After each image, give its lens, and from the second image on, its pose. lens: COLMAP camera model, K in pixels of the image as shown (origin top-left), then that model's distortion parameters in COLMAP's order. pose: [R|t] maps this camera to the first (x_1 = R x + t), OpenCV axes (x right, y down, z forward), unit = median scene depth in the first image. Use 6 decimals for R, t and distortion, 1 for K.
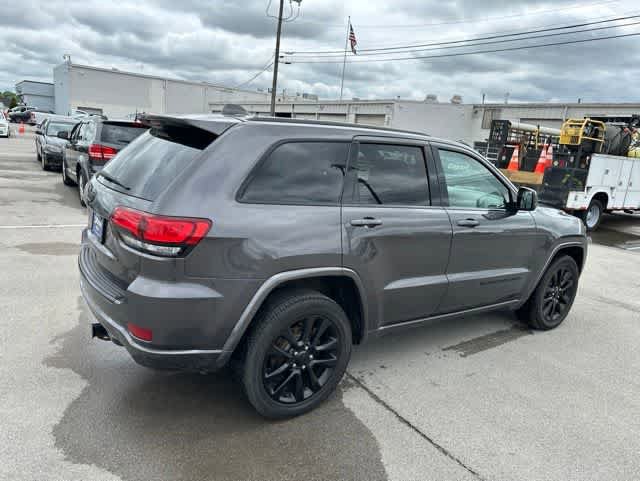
lens RADIAL K [[459.7, 0, 320.0], [0, 459.7, 240.5], [0, 0, 1]] dist [0.058020, -0.053146]
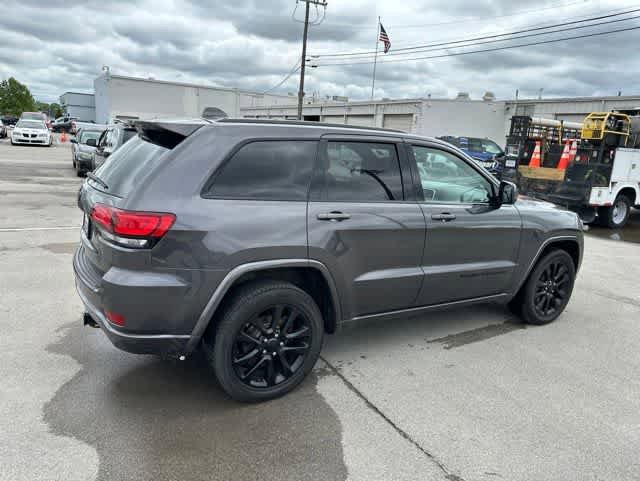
lens RADIAL K [[459.7, 0, 320.0], [0, 459.7, 240.5], [0, 0, 1]] dist [0.058020, -0.053146]
pose [[0.997039, -0.008864, -0.076387, 0.098428], [0.008526, 0.999952, -0.004746, 0.013464], [0.076426, 0.004081, 0.997067, -0.031050]]
